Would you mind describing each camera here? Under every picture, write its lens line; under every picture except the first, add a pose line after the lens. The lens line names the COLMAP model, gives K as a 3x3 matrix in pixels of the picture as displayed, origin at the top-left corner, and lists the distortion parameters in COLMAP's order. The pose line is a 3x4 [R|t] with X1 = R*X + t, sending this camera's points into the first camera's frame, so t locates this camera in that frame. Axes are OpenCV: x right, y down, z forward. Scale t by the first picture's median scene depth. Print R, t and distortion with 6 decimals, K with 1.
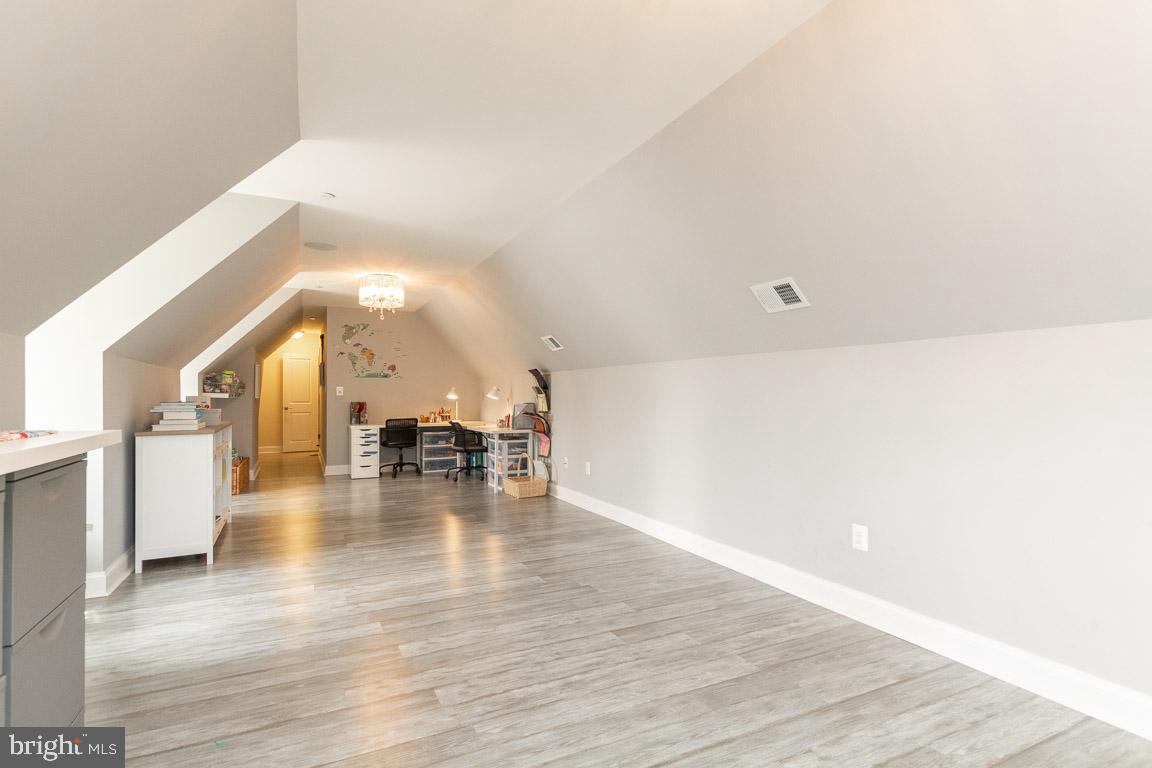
lens RADIAL K [[519.8, 0, 576.2], [0, 519.8, 390.1], [0, 0, 1]] dist [0.000985, -0.000524]
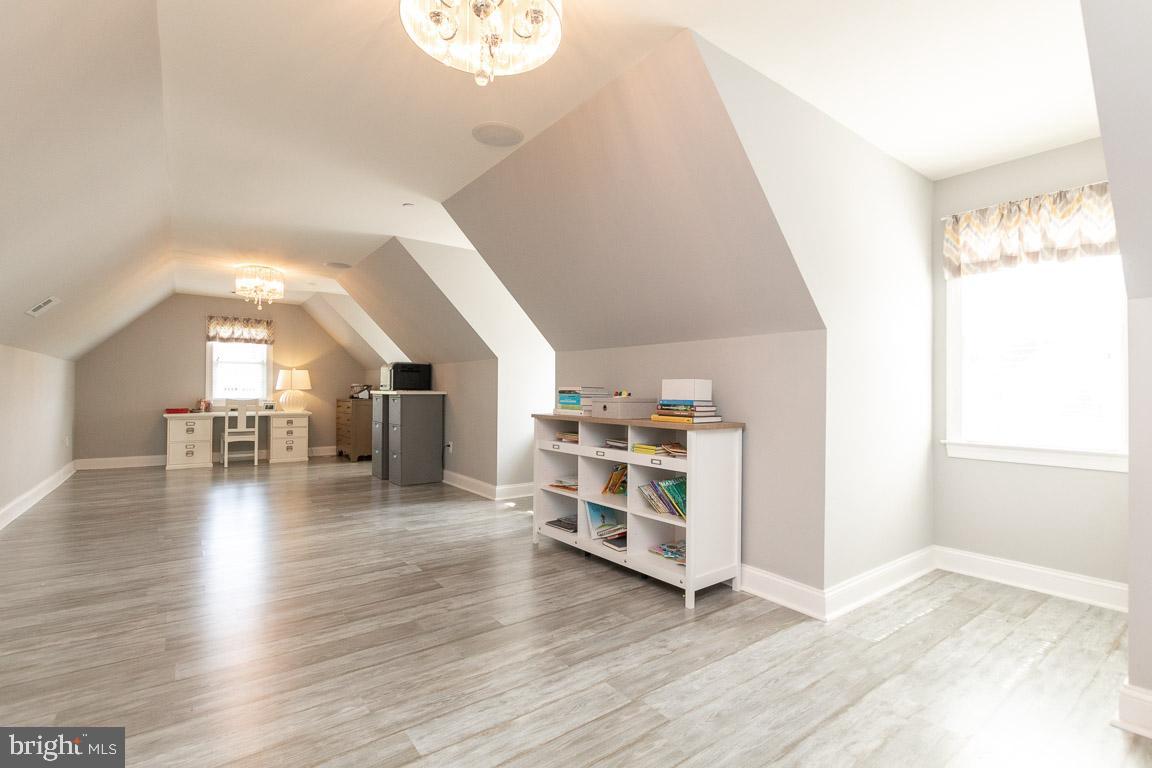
lens RADIAL K [[519.8, 0, 576.2], [0, 519.8, 390.1], [0, 0, 1]] dist [0.000985, -0.000524]
pose [[-0.984844, -0.010431, -0.173128, -0.532405], [-0.009752, 0.999941, -0.004772, 0.029761], [0.173168, -0.003012, -0.984888, 1.804439]]
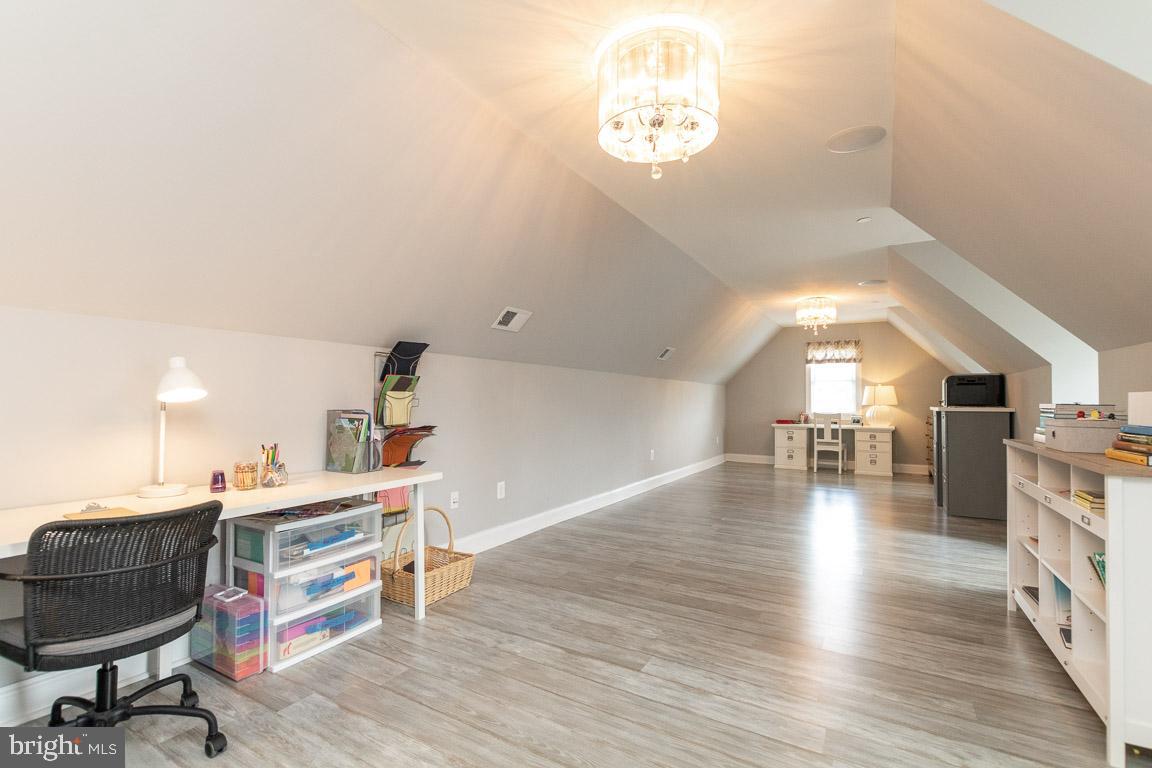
lens RADIAL K [[519.8, 0, 576.2], [0, 519.8, 390.1], [0, 0, 1]] dist [0.000985, -0.000524]
pose [[-0.541347, 0.010439, 0.840735, -0.902814], [-0.010352, 0.999764, -0.019079, 0.021438], [-0.840736, -0.019032, -0.541111, 1.756129]]
